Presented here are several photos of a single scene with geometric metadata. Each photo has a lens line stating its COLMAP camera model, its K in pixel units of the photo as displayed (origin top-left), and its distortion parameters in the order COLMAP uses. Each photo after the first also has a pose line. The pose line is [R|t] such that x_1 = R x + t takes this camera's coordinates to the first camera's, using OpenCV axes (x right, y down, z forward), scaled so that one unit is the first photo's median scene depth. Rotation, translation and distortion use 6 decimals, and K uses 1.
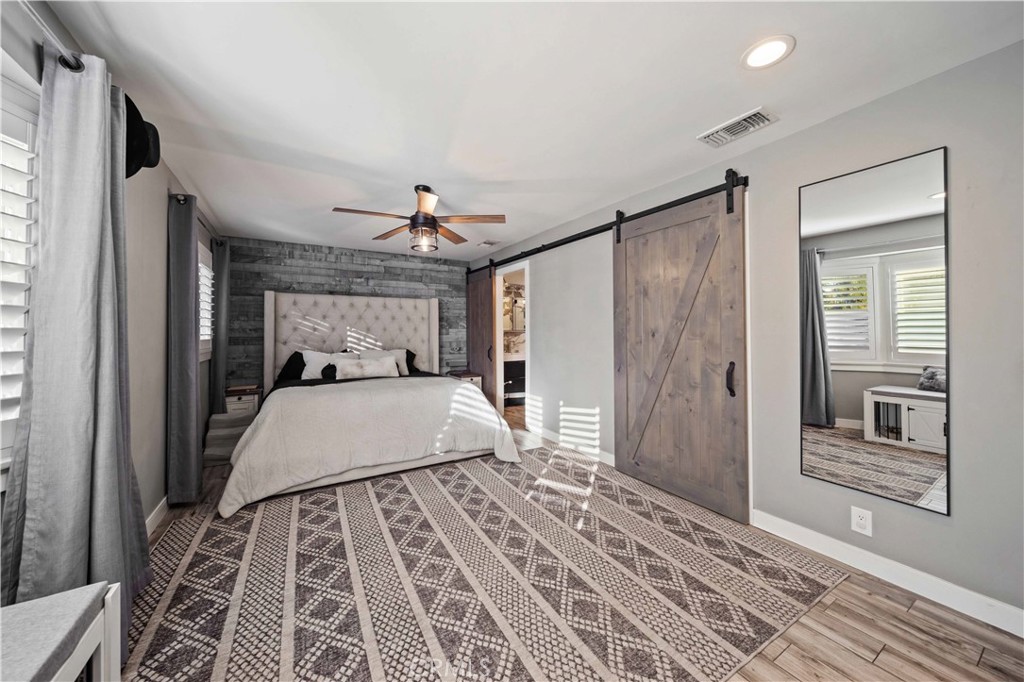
lens RADIAL K [[363.8, 0, 510.9], [0, 363.8, 325.3], [0, 0, 1]] dist [-0.000017, -0.000584]
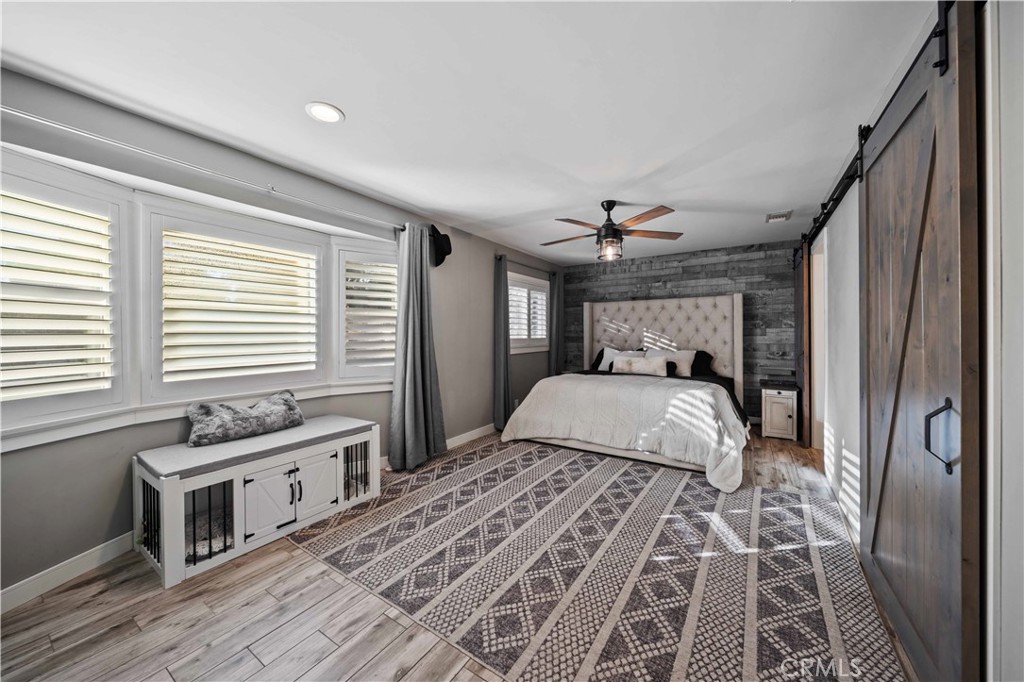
lens RADIAL K [[363.8, 0, 507.4], [0, 363.8, 337.2], [0, 0, 1]] dist [-0.000017, -0.000584]
pose [[0.426460, 0.009130, -0.904460, 0.391884], [0.020578, 0.999592, 0.019793, 0.001122], [0.904272, -0.027053, 0.426098, 0.153656]]
